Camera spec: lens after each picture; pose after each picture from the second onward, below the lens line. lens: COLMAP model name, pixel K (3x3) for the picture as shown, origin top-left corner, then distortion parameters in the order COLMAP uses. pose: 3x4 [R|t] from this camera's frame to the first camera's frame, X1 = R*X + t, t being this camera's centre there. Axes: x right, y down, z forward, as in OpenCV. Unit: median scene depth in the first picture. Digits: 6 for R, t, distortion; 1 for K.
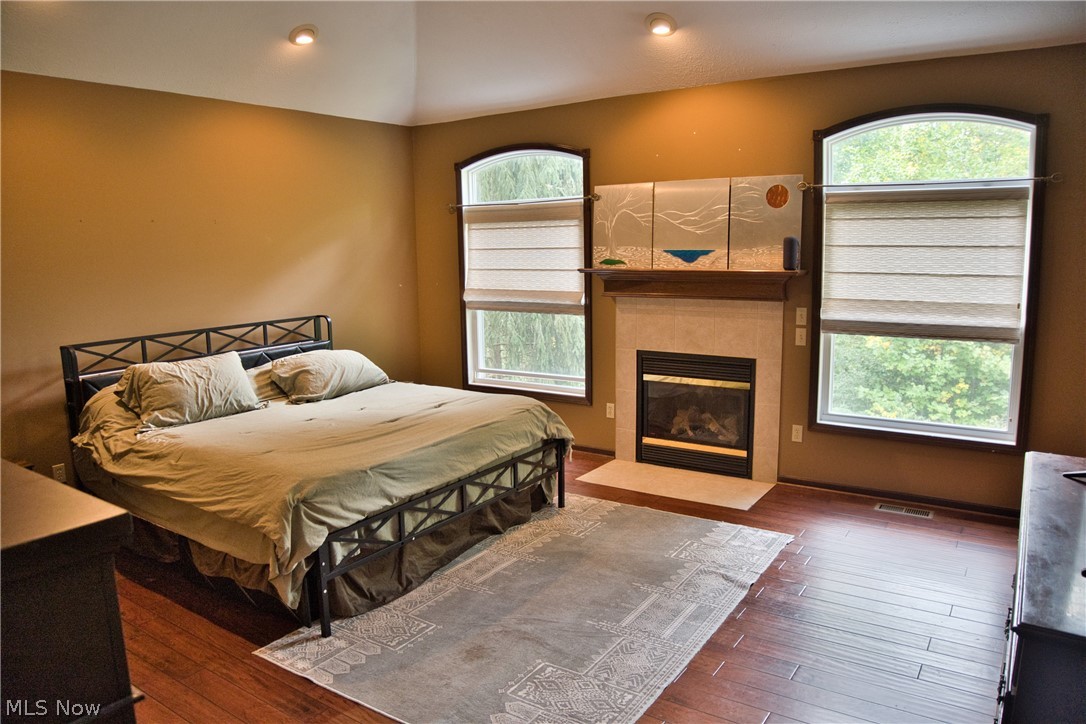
lens RADIAL K [[761.4, 0, 519.7], [0, 761.4, 363.3], [0, 0, 1]] dist [-0.136056, 0.054965]
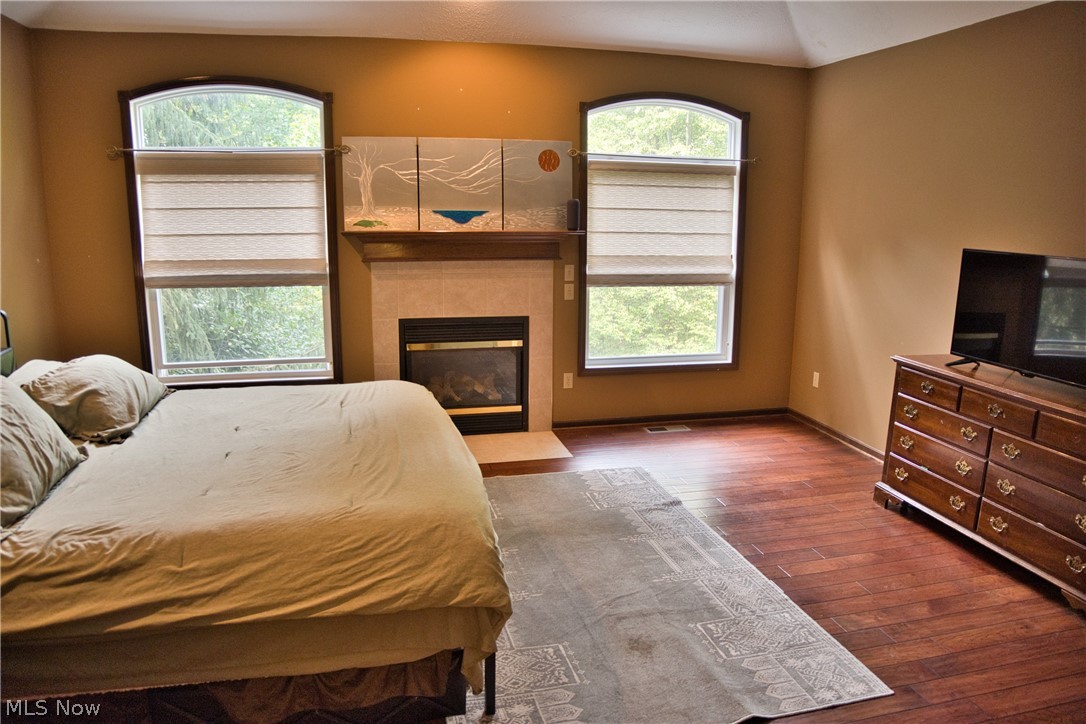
lens RADIAL K [[761.4, 0, 545.8], [0, 761.4, 365.5], [0, 0, 1]] dist [-0.136056, 0.054965]
pose [[0.656449, -0.129000, 0.743259, -0.483936], [0.092377, 0.991602, 0.090515, -0.032589], [-0.748693, 0.009241, 0.662853, 0.292253]]
